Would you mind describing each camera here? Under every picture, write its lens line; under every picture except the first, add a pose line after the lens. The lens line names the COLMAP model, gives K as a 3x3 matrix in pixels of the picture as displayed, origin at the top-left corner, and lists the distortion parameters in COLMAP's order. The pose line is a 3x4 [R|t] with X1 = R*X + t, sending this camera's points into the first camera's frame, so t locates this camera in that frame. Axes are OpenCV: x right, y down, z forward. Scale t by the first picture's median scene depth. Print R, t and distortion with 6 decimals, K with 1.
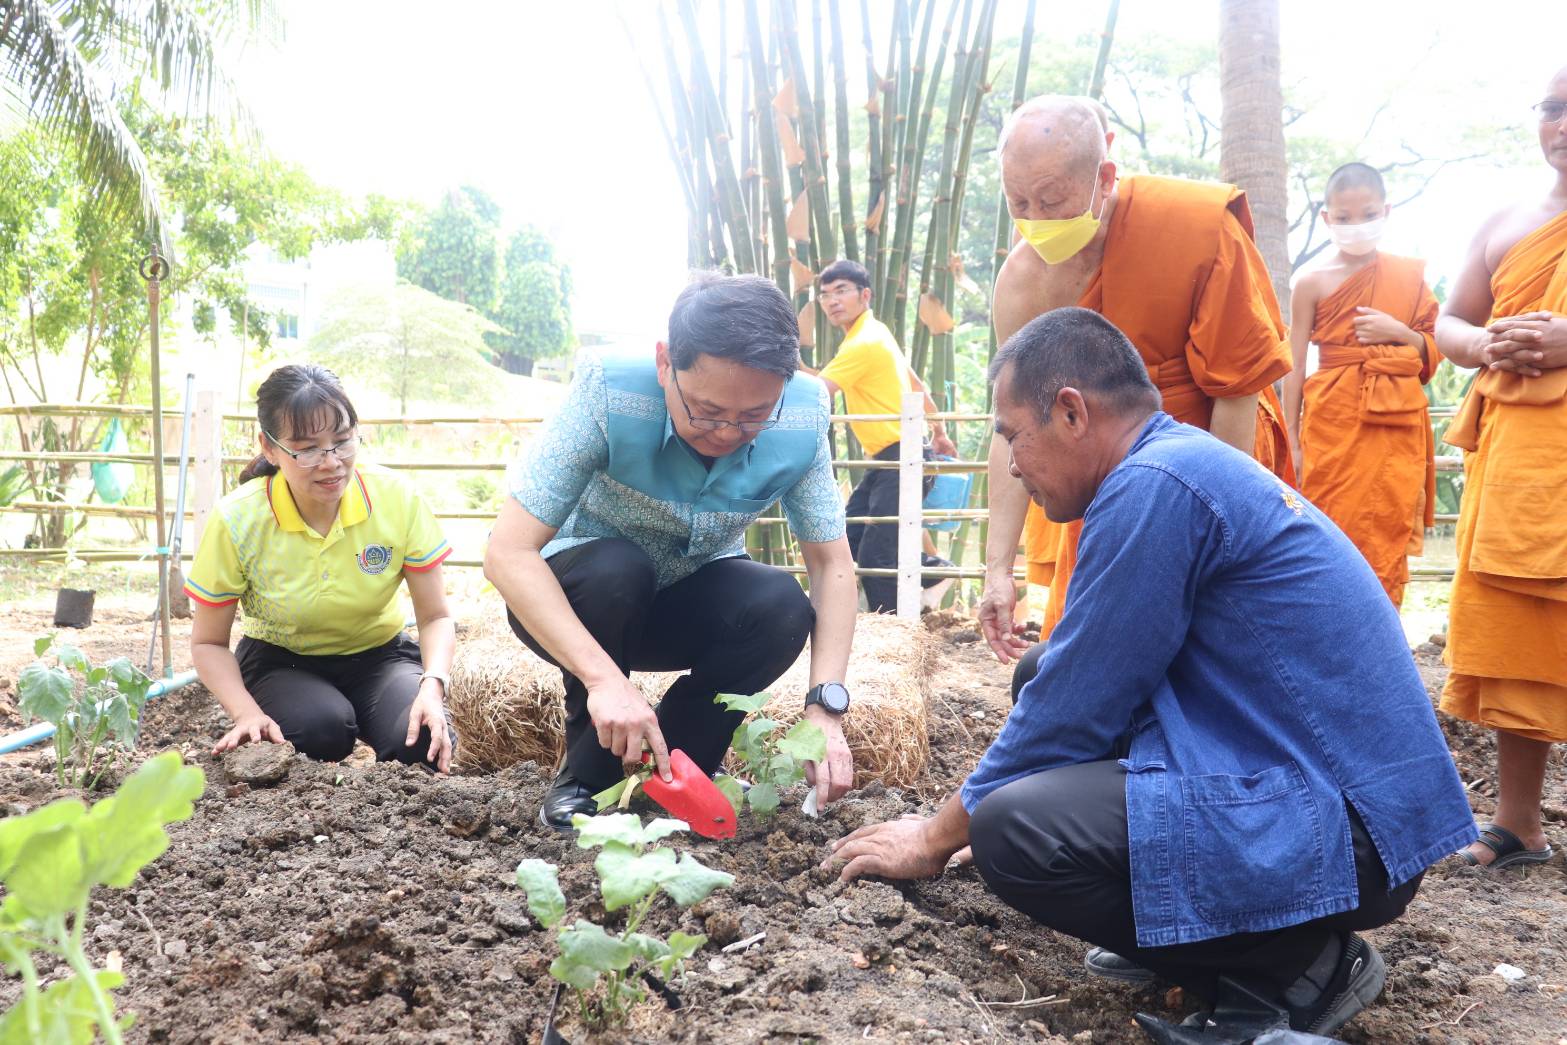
lens RADIAL K [[1493.2, 0, 784.0], [0, 1493.2, 541.4], [0, 0, 1]] dist [-0.128273, 0.162639]
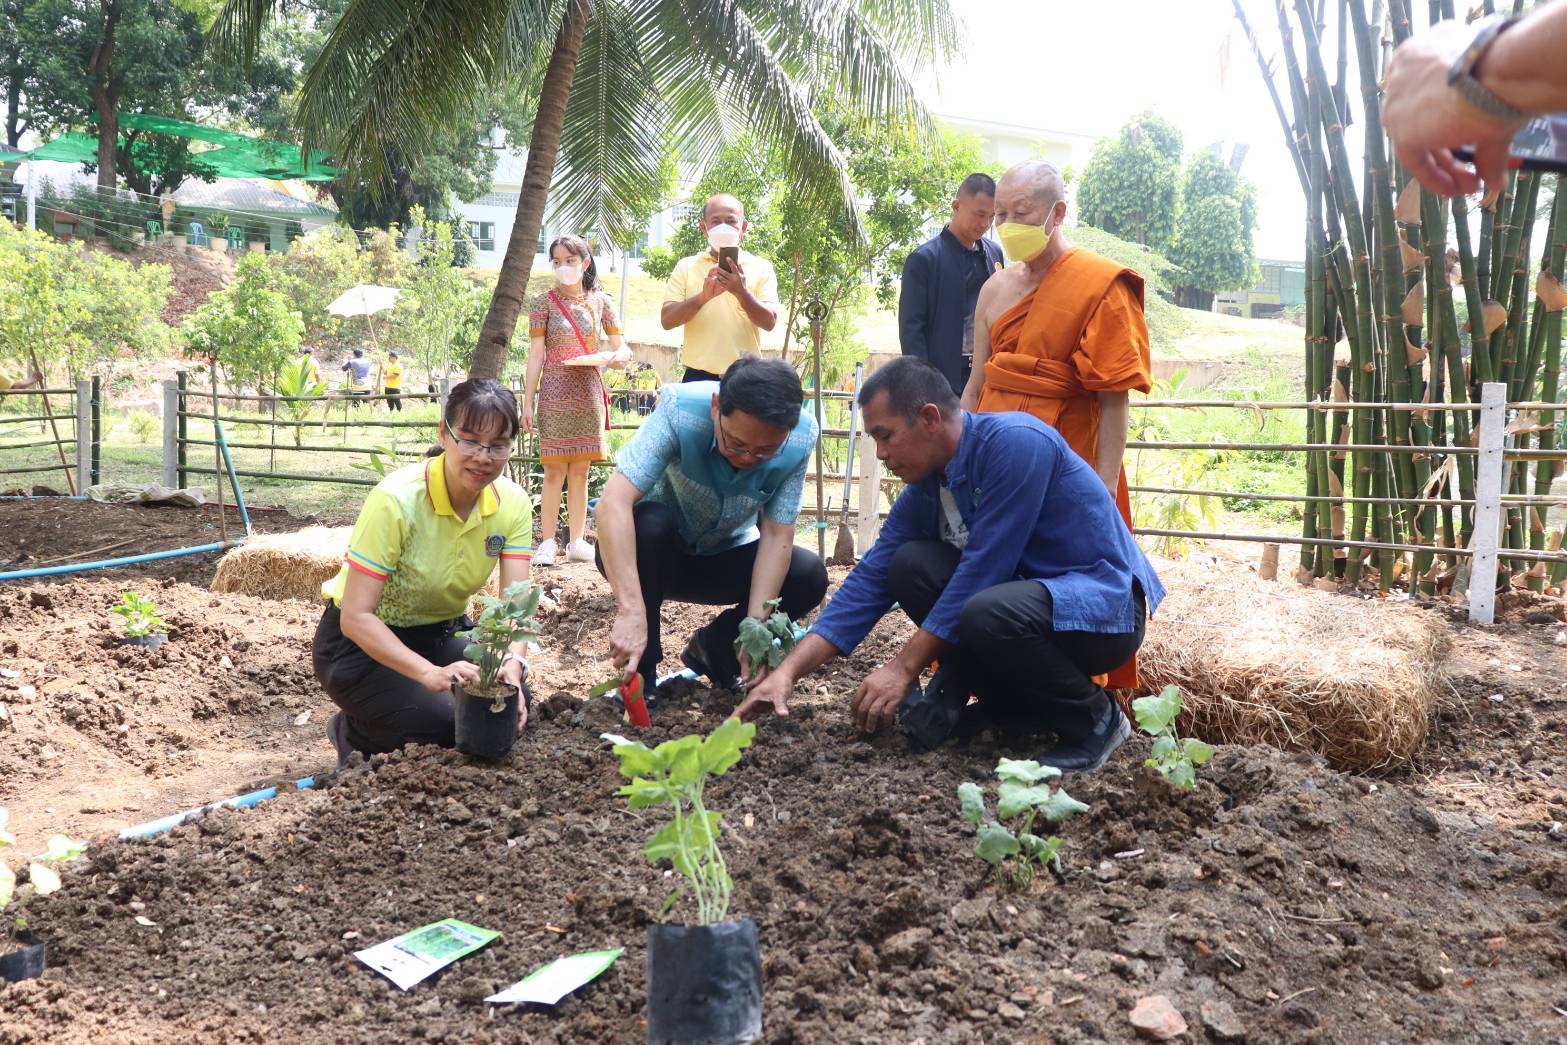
lens RADIAL K [[1493.2, 0, 784.0], [0, 1493.2, 541.4], [0, 0, 1]] dist [-0.128273, 0.162639]
pose [[0.897046, 0.040325, -0.440095, 0.150640], [-0.017287, 0.998268, 0.056231, -0.060091], [0.441600, -0.042834, 0.896189, -0.236287]]
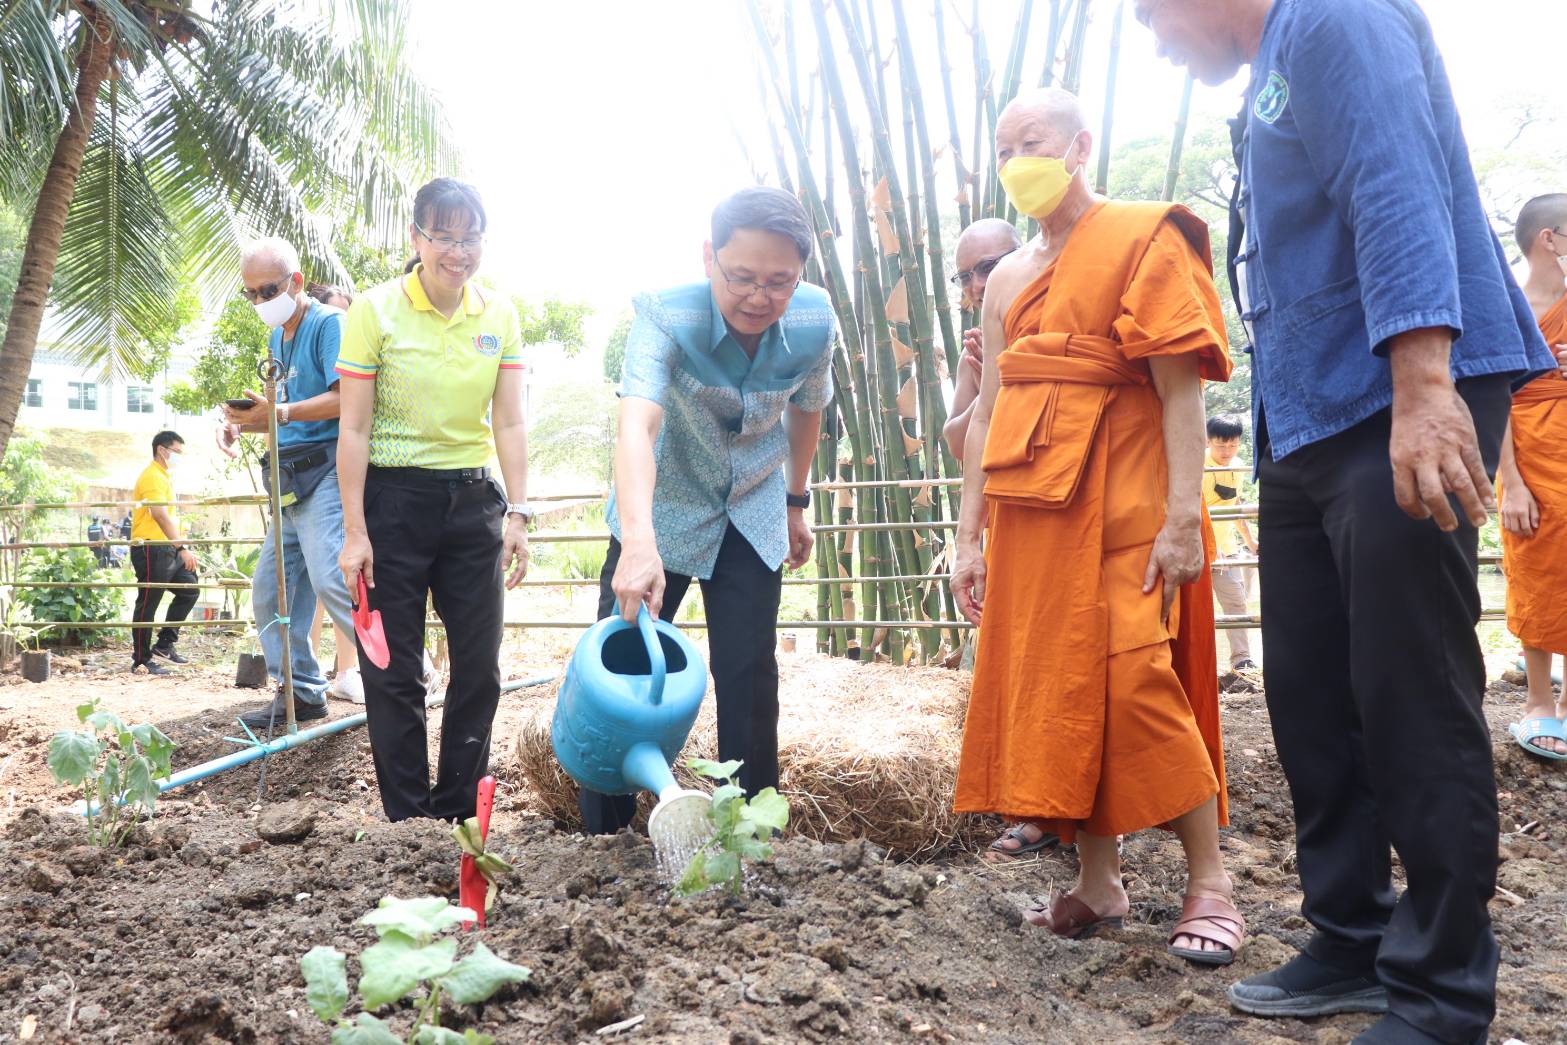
lens RADIAL K [[1307.8, 0, 789.2], [0, 1307.8, 548.1], [0, 0, 1]] dist [-0.167001, 0.151298]
pose [[0.990969, -0.029435, -0.130817, 0.098542], [0.024360, 0.998894, -0.040227, -0.000204], [0.131856, 0.036677, 0.990590, 0.092851]]
